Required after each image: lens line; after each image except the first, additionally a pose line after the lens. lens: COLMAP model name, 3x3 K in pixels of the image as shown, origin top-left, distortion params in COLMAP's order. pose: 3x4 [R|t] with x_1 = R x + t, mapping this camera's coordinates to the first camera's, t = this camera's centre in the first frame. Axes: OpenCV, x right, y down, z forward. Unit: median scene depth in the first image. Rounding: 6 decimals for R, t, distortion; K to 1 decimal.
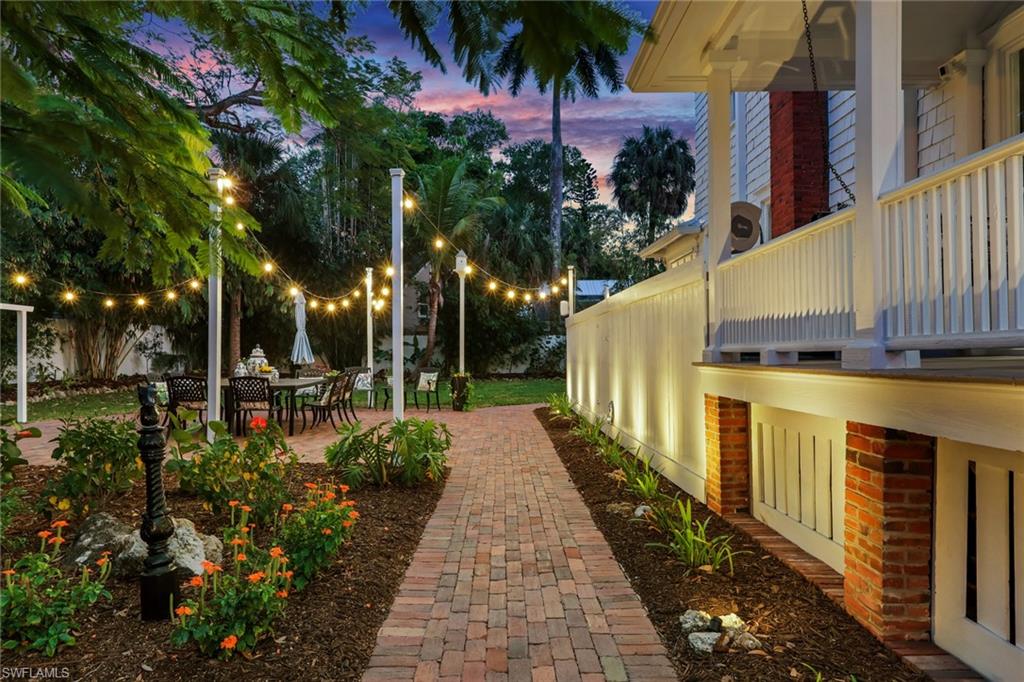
lens RADIAL K [[513.5, 0, 512.0], [0, 513.5, 341.0], [0, 0, 1]] dist [0.000333, 0.000038]
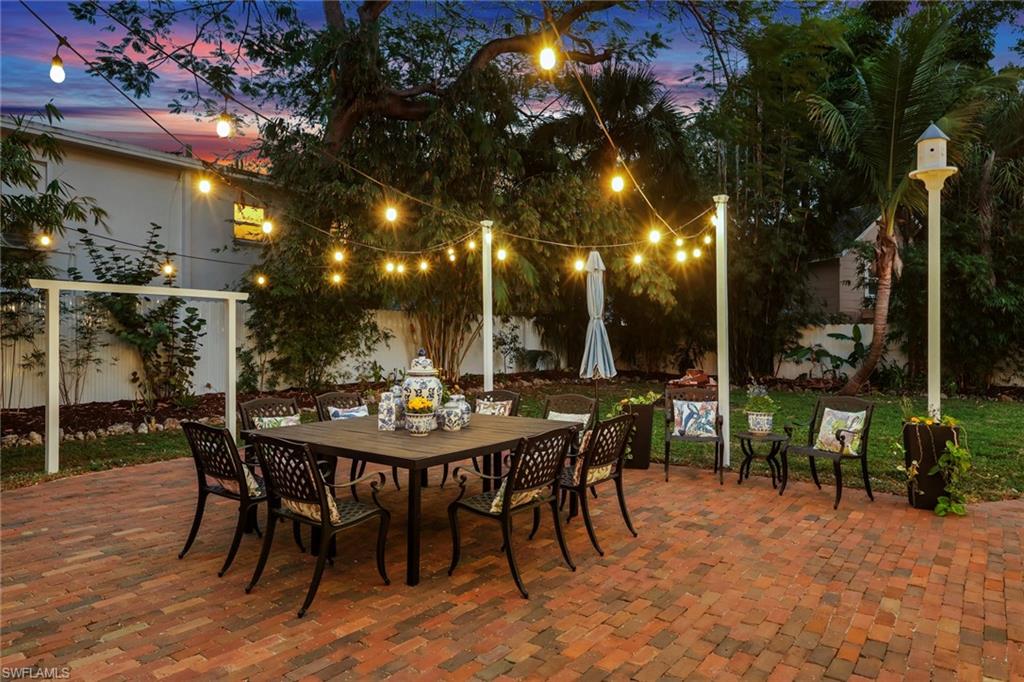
lens RADIAL K [[639.1, 0, 512.2], [0, 639.1, 336.0], [0, 0, 1]] dist [-0.002293, -0.000532]
pose [[0.772055, -0.001707, -0.635553, -0.031451], [0.005275, 0.999979, 0.003722, -0.004115], [0.635533, -0.006226, 0.772048, 0.369352]]
